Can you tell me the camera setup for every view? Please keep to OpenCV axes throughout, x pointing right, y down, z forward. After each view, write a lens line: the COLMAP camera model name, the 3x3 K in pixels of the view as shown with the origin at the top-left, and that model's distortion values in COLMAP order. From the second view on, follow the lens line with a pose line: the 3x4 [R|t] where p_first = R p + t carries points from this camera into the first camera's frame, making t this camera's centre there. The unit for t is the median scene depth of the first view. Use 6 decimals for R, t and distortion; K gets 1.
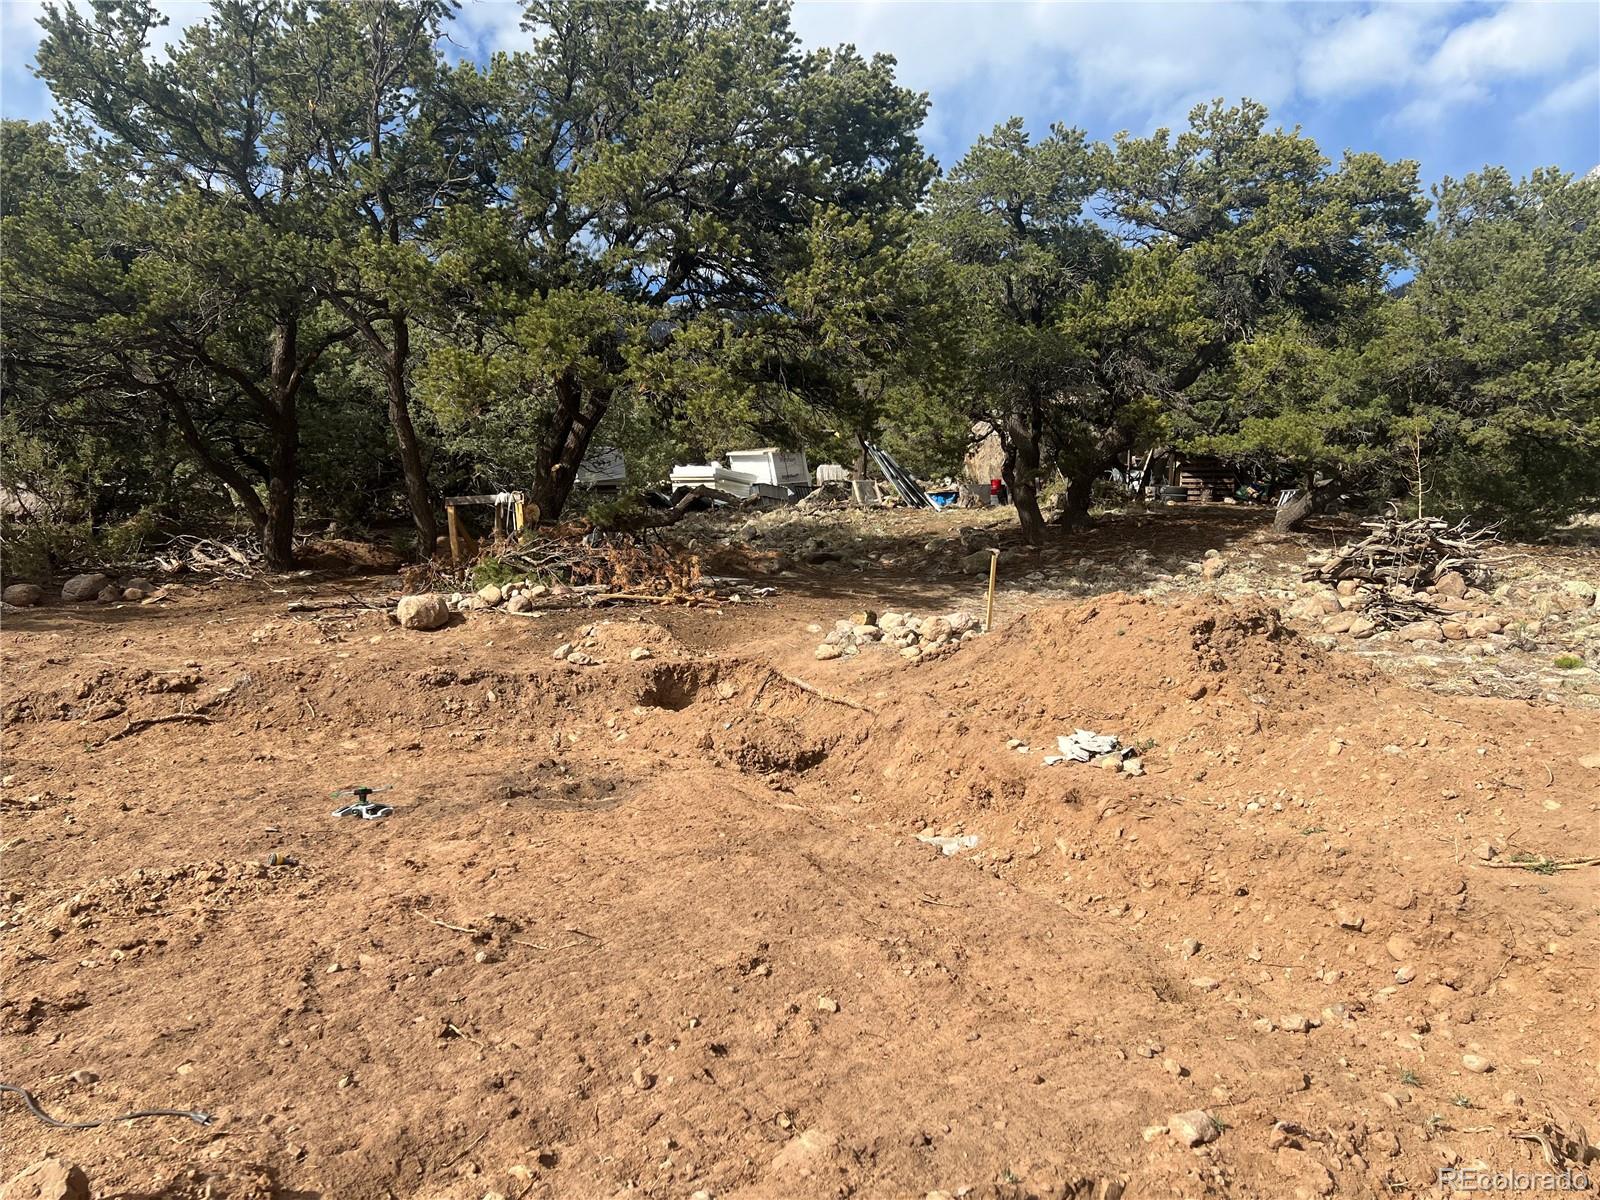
lens RADIAL K [[1199.3, 0, 791.4], [0, 1199.3, 606.4], [0, 0, 1]] dist [0.034561, -0.033176]
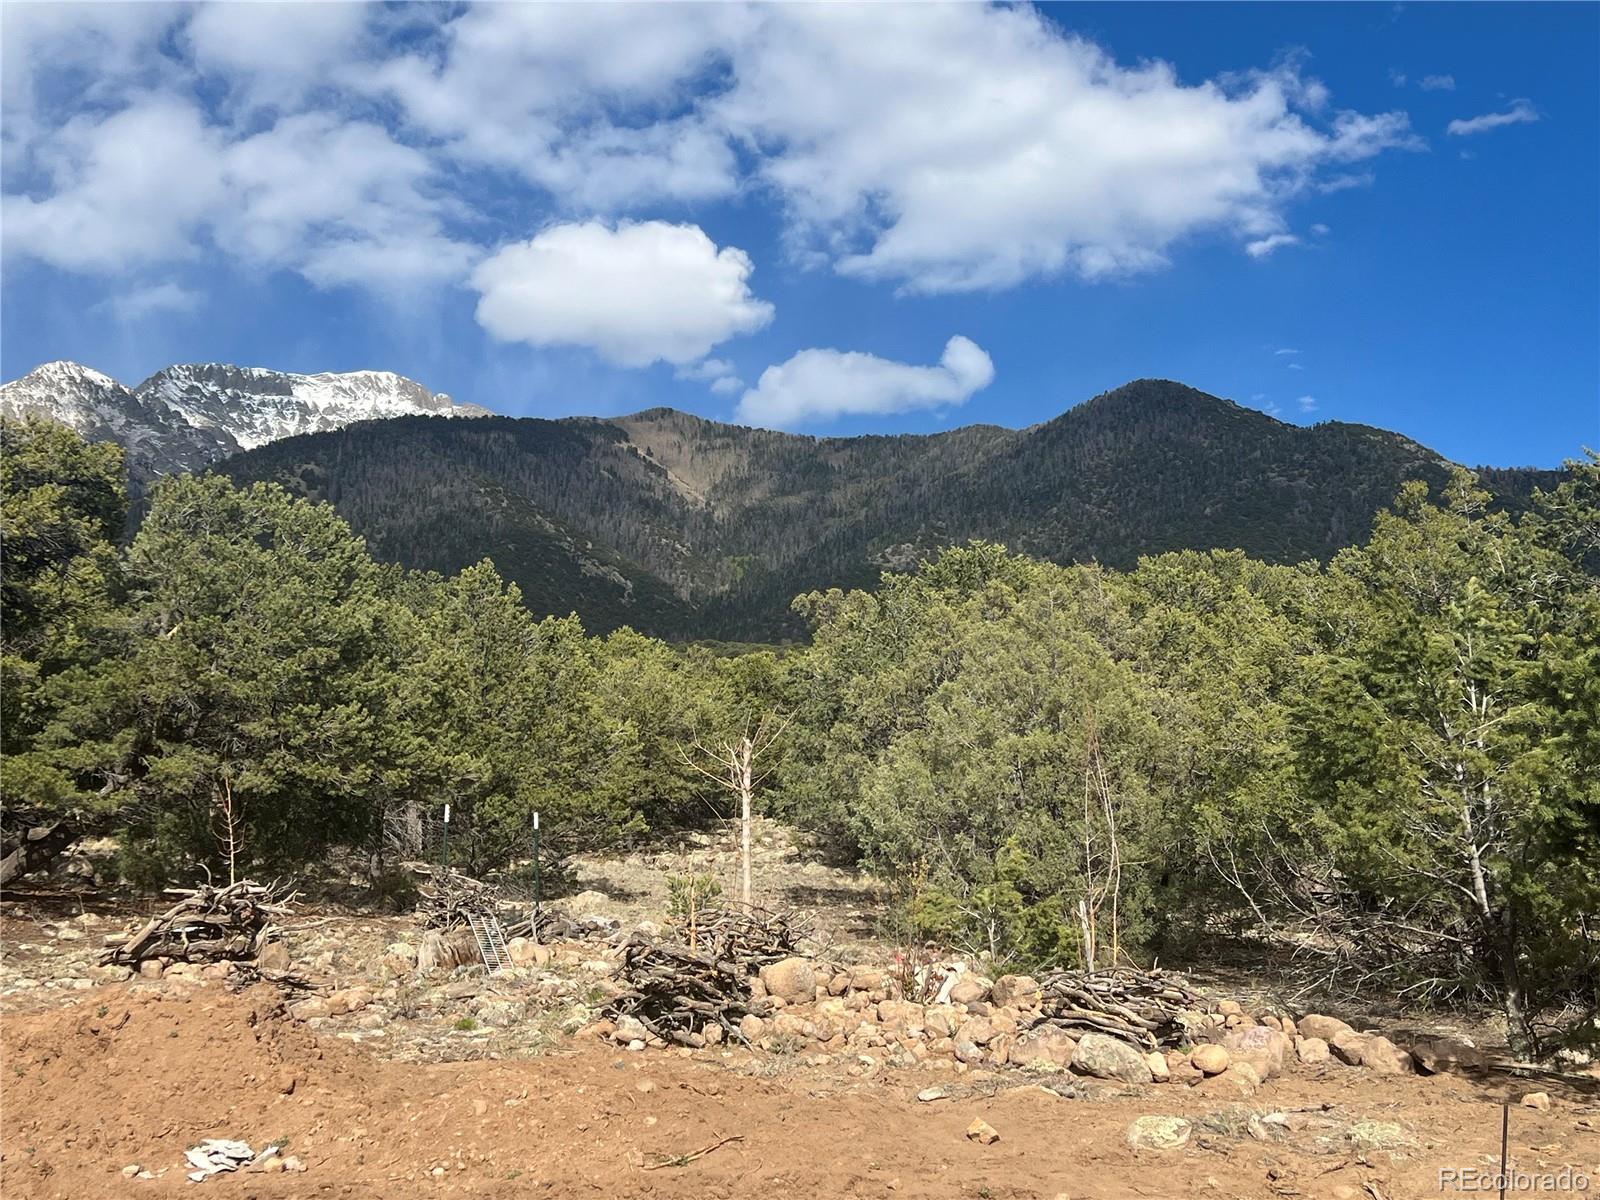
lens RADIAL K [[1899.1, 0, 794.0], [0, 1899.1, 640.9], [0, 0, 1]] dist [0.080062, 0.000000]
pose [[0.576745, 0.066799, 0.814188, -0.354118], [0.083557, 0.986601, -0.140134, -0.015439], [-0.812639, 0.148853, 0.563436, -0.125489]]
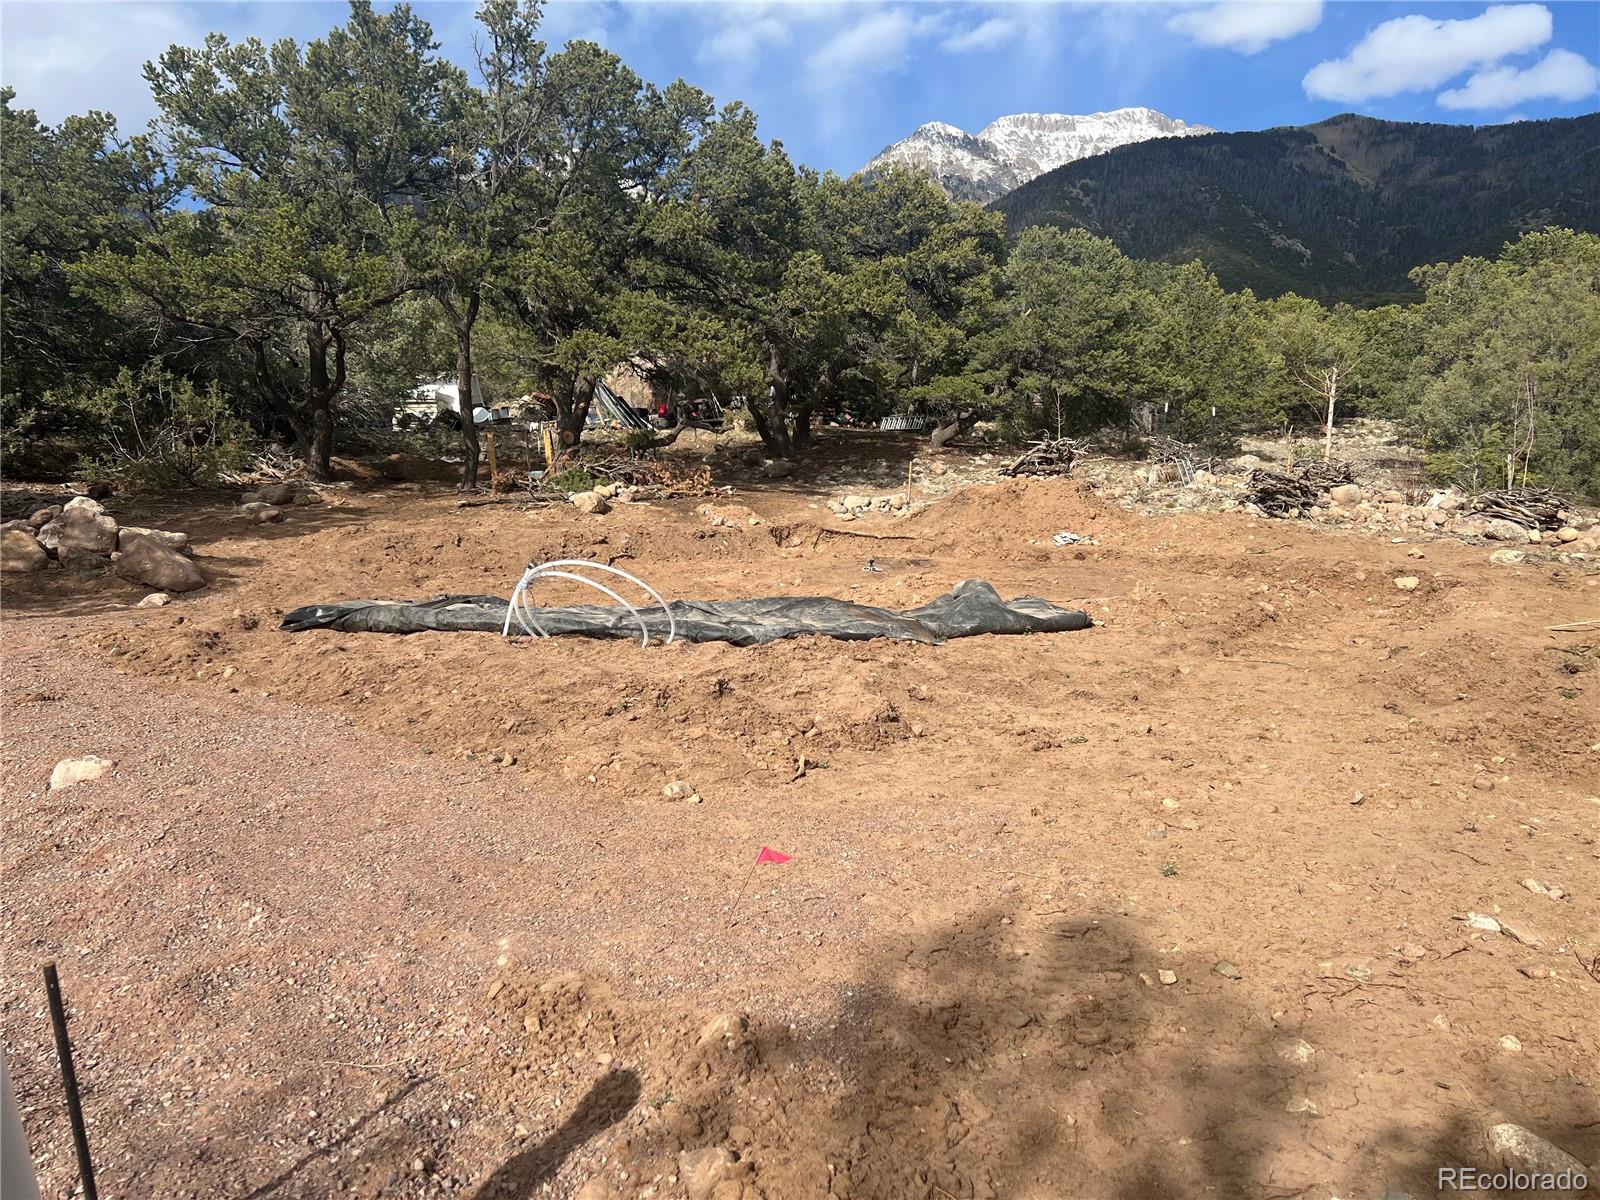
lens RADIAL K [[1199.3, 0, 788.1], [0, 1199.3, 610.0], [0, 0, 1]] dist [0.034561, -0.033176]
pose [[0.889041, -0.069636, 0.452501, -0.625332], [0.036824, 0.996039, 0.080934, 0.020955], [-0.456344, -0.055291, 0.888084, -0.401075]]
